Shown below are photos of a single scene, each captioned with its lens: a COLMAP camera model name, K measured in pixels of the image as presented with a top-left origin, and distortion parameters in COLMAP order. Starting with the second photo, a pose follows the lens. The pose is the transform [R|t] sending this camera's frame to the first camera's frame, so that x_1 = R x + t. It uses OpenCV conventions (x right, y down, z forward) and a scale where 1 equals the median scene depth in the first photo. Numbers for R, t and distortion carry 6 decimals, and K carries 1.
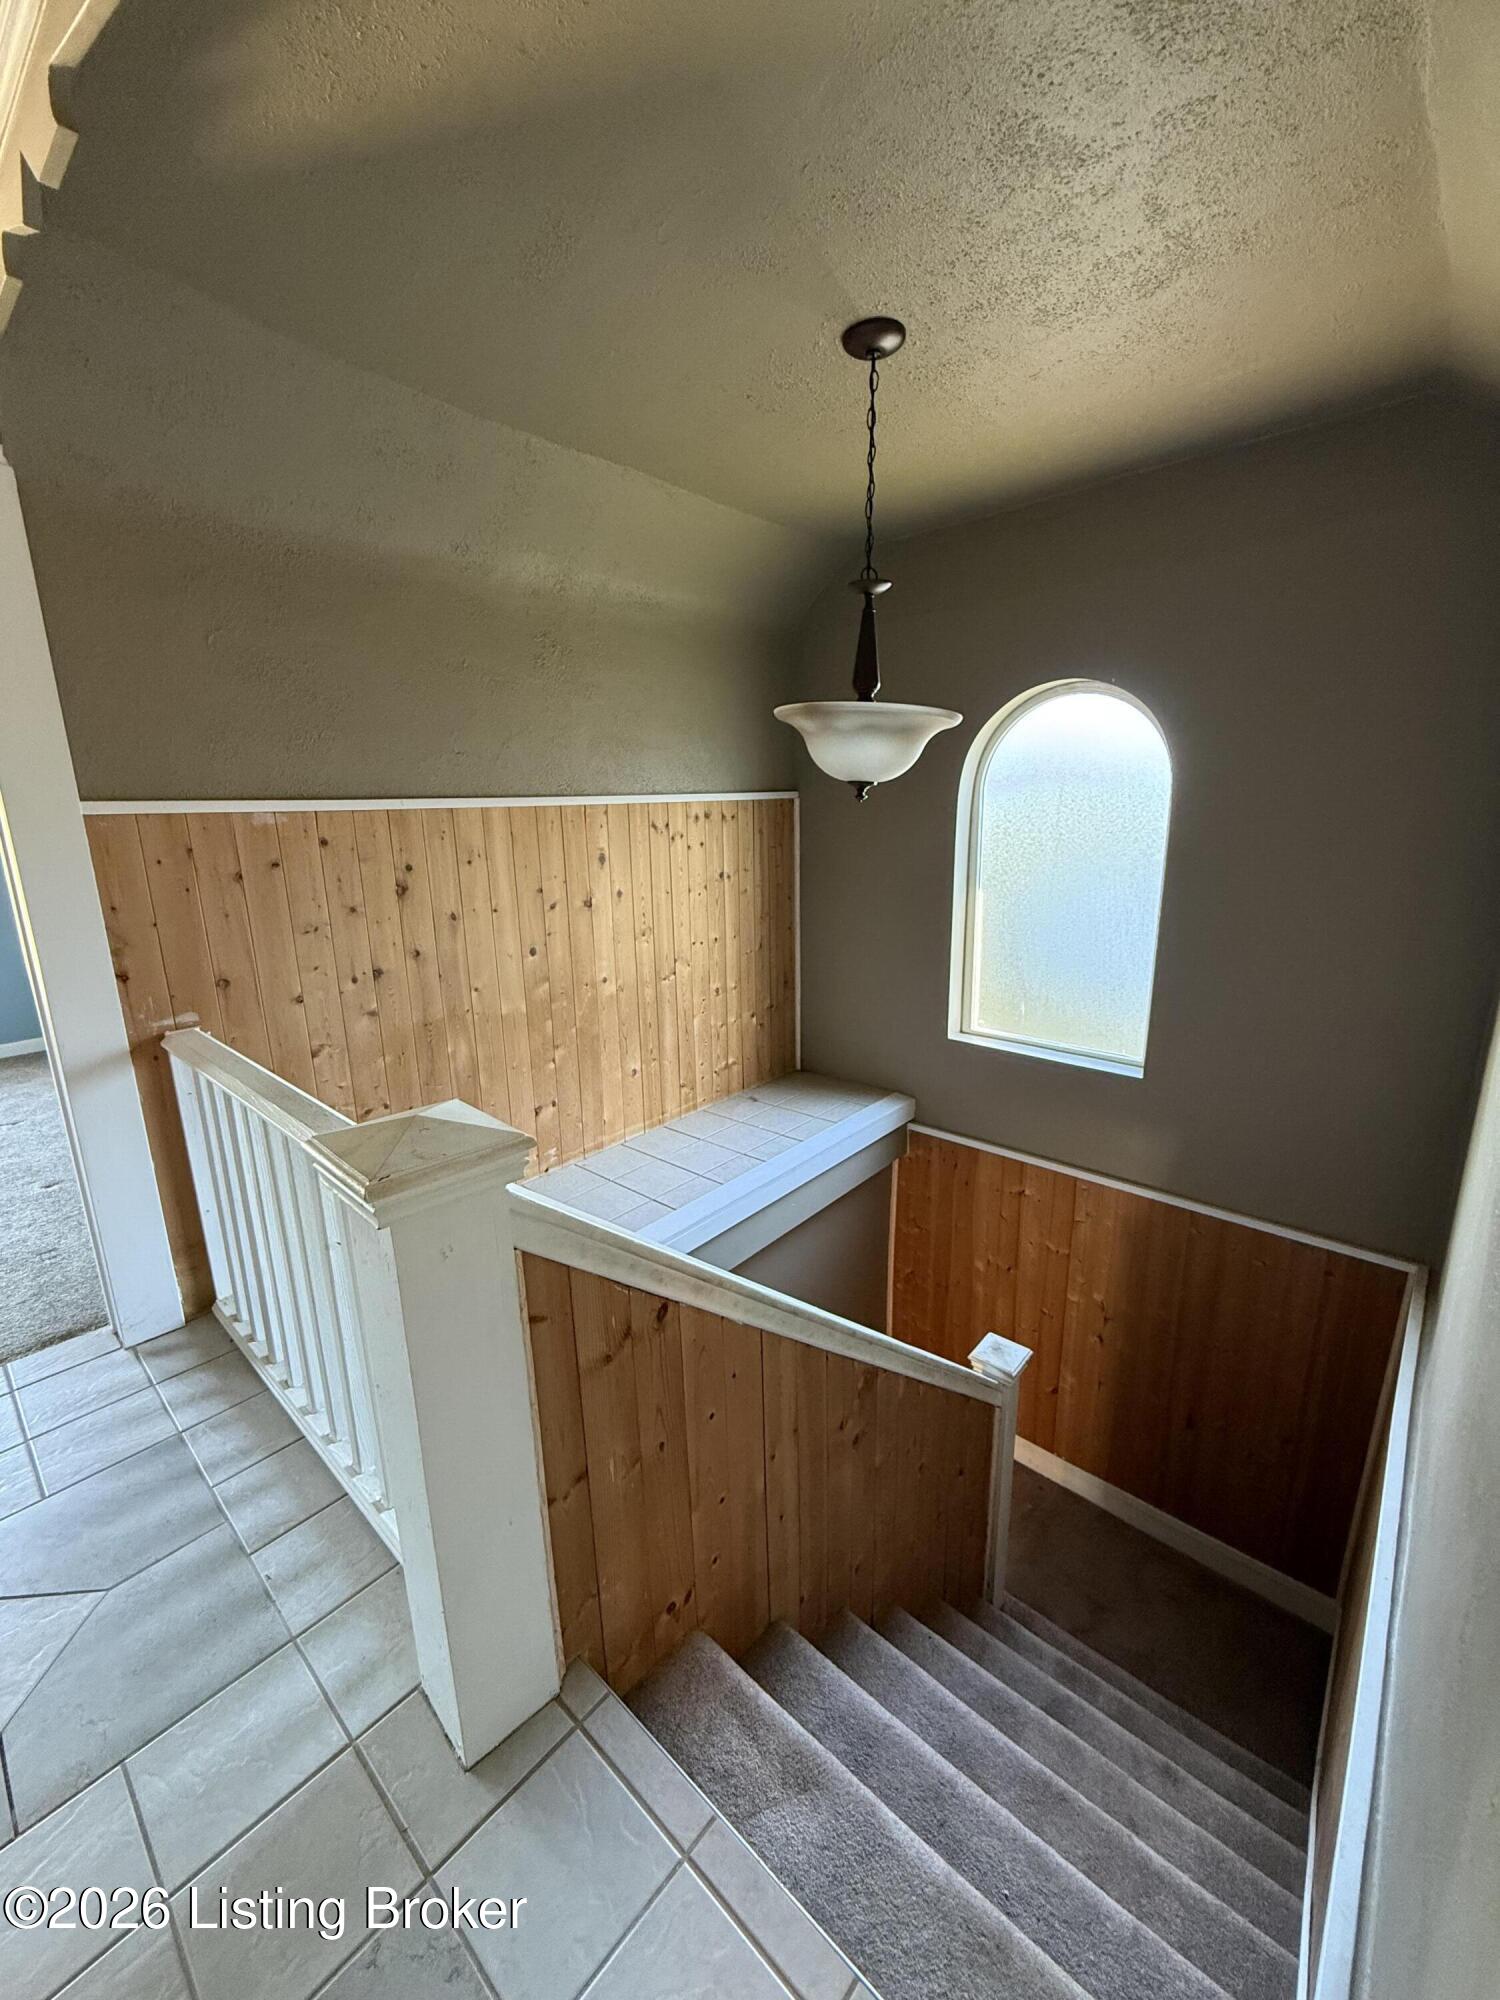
lens RADIAL K [[797.7, 0, 750.7], [0, 797.7, 998.6], [0, 0, 1]] dist [-0.002708, -0.000477]
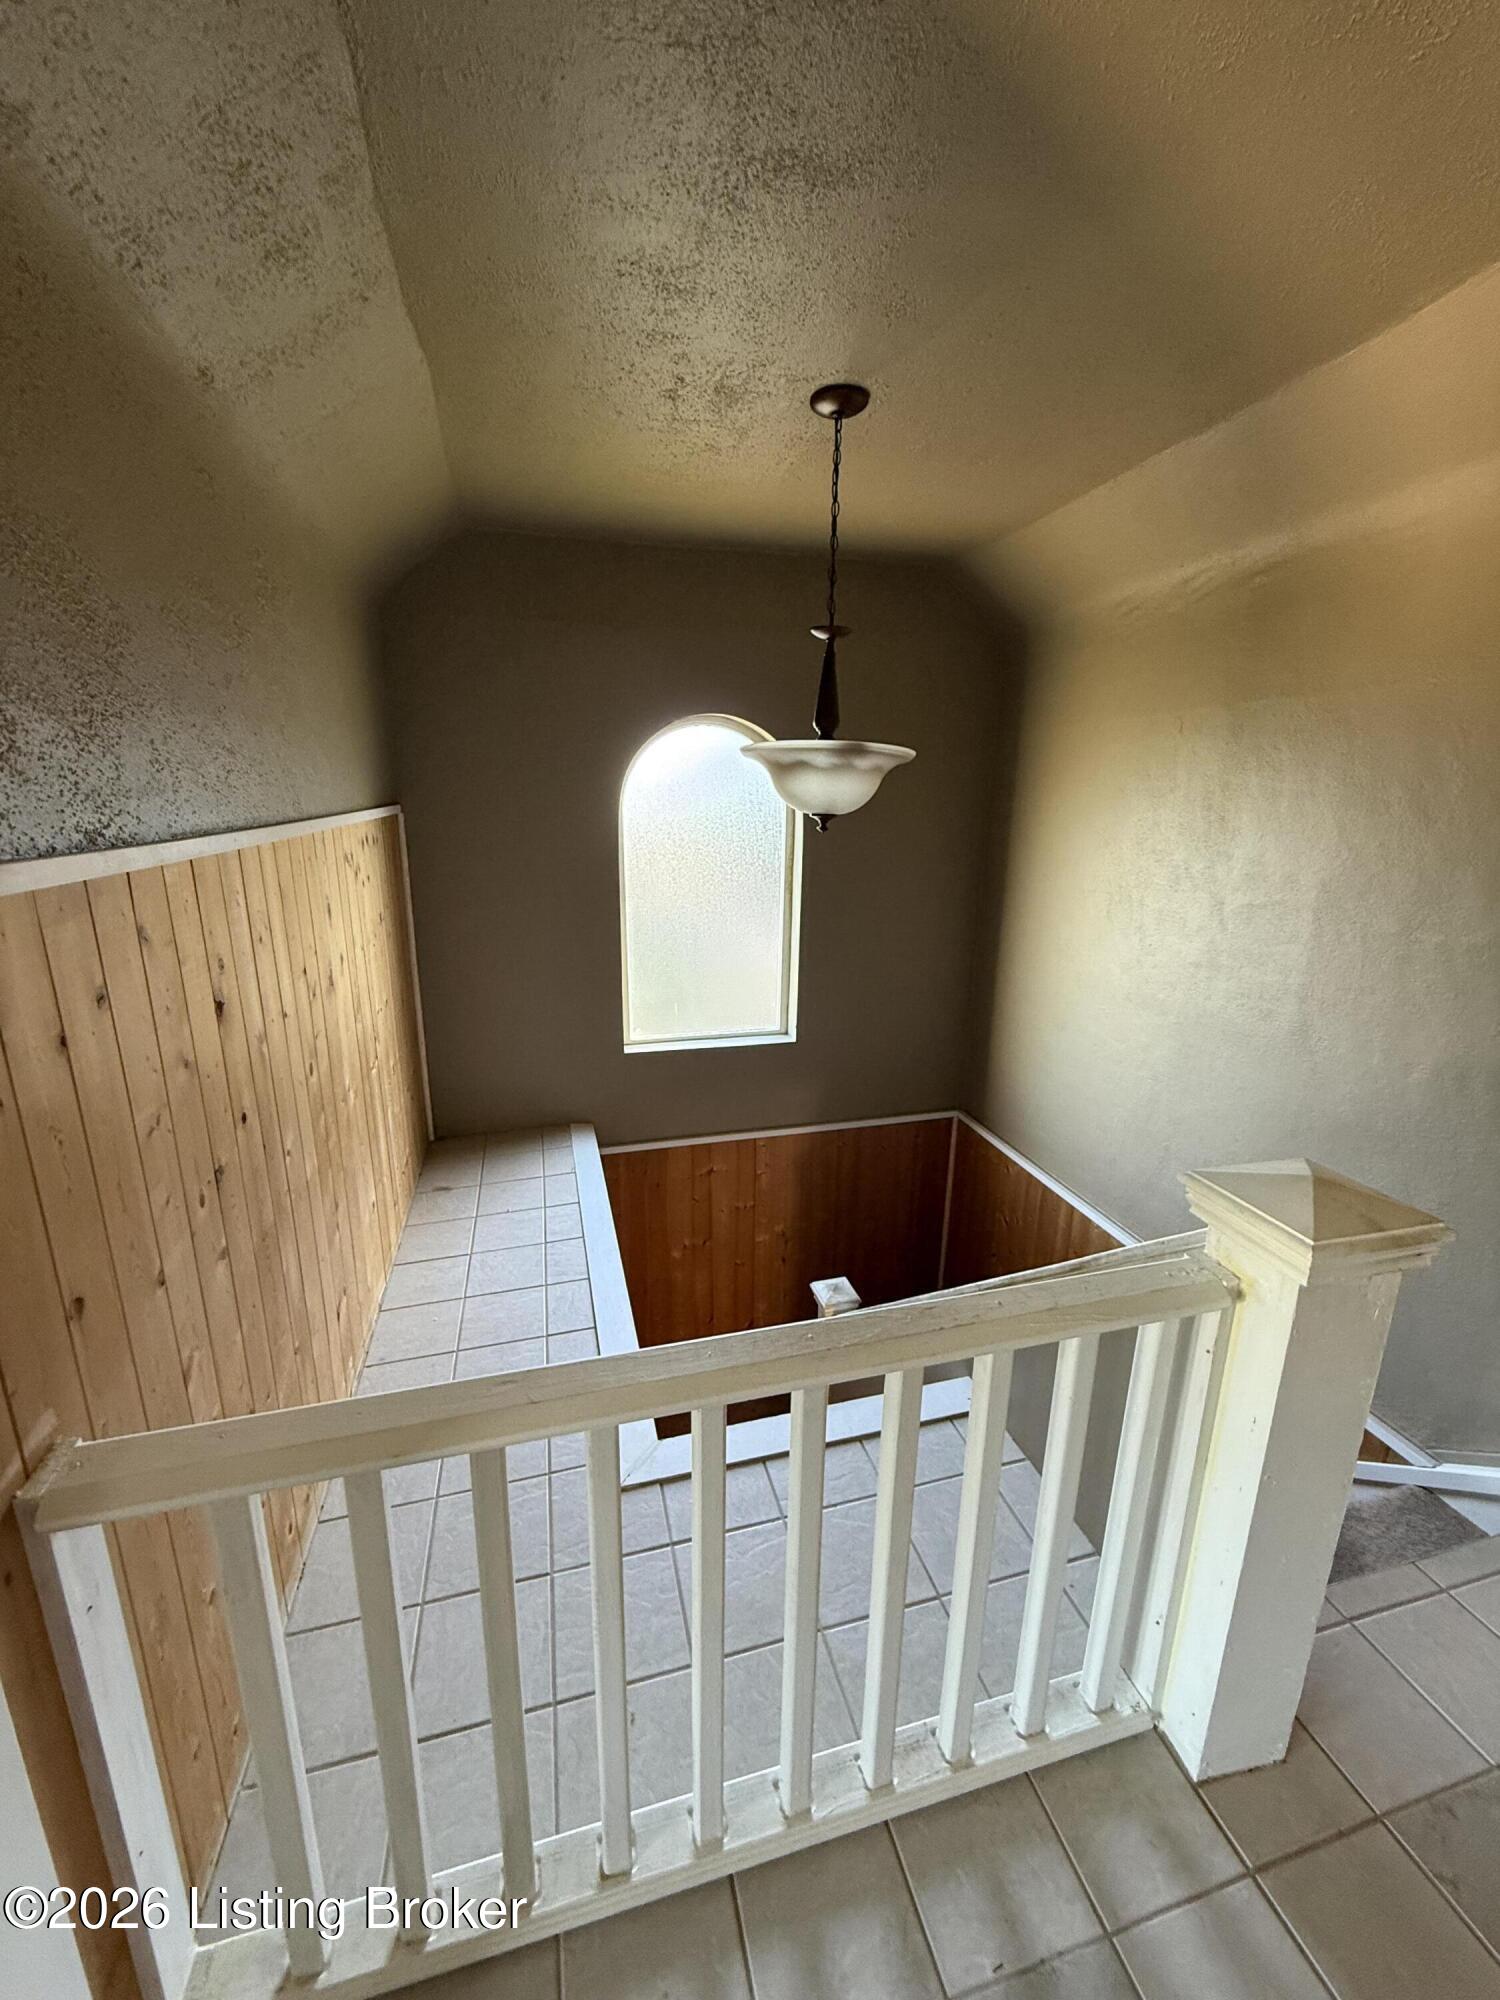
lens RADIAL K [[797.7, 0, 751.1], [0, 797.7, 994.0], [0, 0, 1]] dist [-0.002708, -0.000477]
pose [[0.548135, -0.187312, 0.815146, -0.545341], [0.185889, 0.977507, 0.099622, -0.108416], [-0.815471, 0.096921, 0.570625, 0.332300]]
